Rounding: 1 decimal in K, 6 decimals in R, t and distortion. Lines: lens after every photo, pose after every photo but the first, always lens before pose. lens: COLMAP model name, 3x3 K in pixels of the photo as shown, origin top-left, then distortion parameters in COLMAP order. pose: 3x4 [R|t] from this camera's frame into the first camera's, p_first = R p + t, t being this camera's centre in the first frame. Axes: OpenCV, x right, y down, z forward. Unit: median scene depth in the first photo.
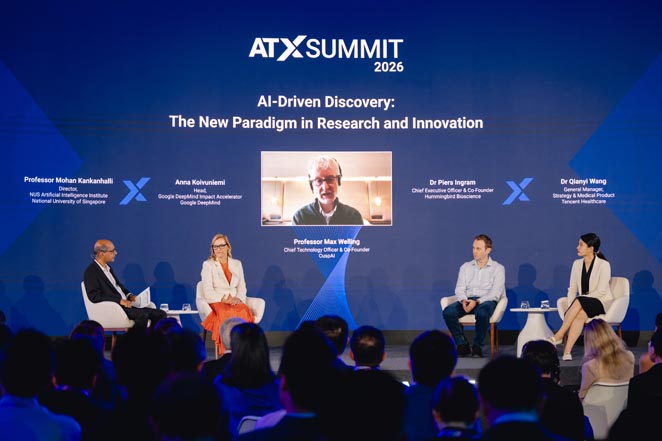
lens RADIAL K [[1592.7, 0, 331.0], [0, 1592.7, 220.5], [0, 0, 1]] dist [0.040955, 0.049618]
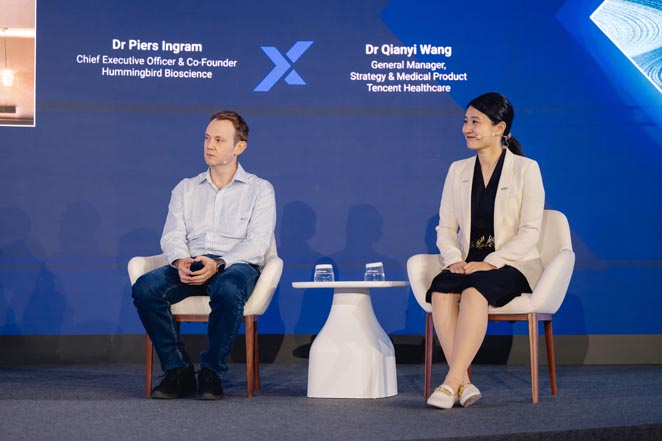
lens RADIAL K [[1419.1, 0, 331.0], [0, 1419.1, 220.5], [0, 0, 1]] dist [-0.029487, -0.153561]
pose [[0.979679, 0.012818, 0.200160, 0.042209], [-0.009394, 0.999793, -0.018050, 0.041221], [-0.200350, 0.015803, 0.979597, 0.565486]]
